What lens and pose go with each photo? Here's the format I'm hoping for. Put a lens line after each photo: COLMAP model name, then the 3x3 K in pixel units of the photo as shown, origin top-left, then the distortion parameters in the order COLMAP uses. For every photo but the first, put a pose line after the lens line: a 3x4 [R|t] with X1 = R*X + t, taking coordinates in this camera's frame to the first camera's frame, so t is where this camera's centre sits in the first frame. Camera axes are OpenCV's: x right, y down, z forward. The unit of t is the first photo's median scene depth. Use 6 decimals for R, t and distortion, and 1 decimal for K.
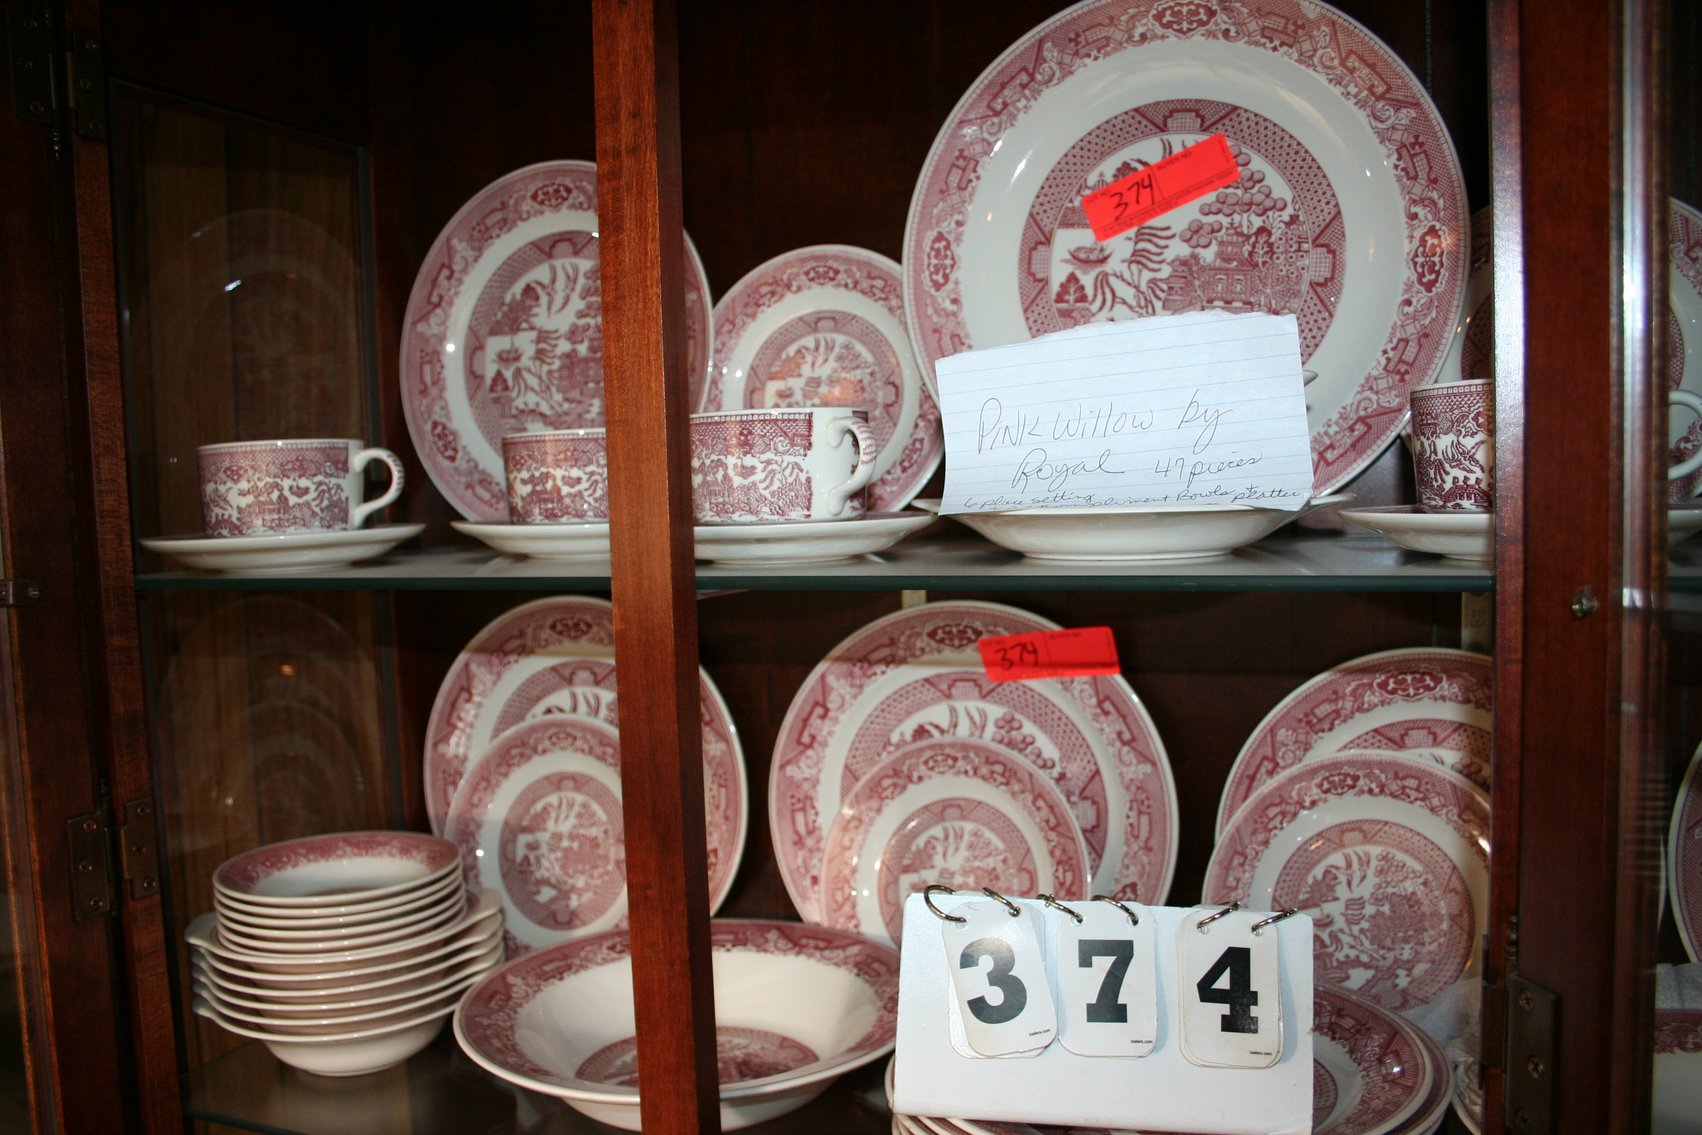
lens RADIAL K [[1350.3, 0, 853.2], [0, 1350.3, 601.2], [0, 0, 1]] dist [-0.147058, 0.101996]
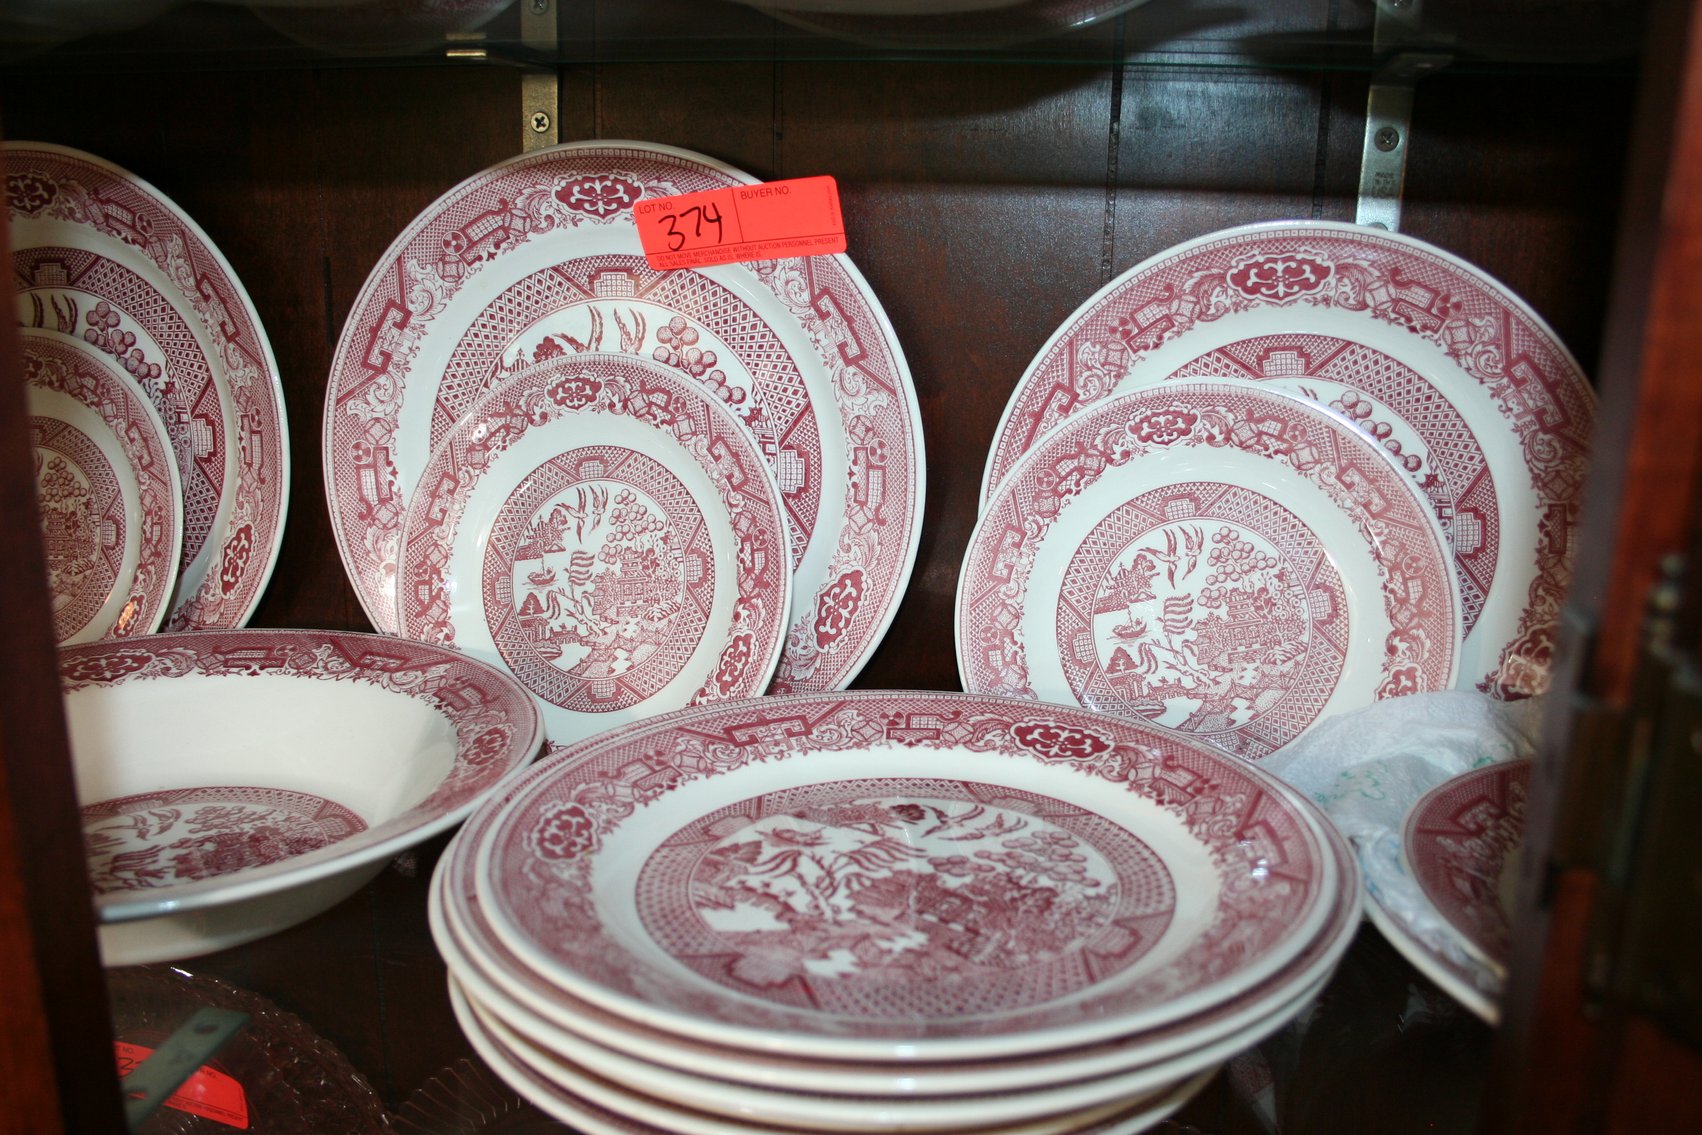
lens RADIAL K [[1350.3, 0, 853.2], [0, 1350.3, 601.2], [0, 0, 1]] dist [-0.147058, 0.101996]
pose [[0.980626, 0.003847, 0.195850, 0.075207], [-0.039799, 0.982866, 0.179973, 0.102918], [-0.191802, -0.184281, 0.963977, 0.340513]]
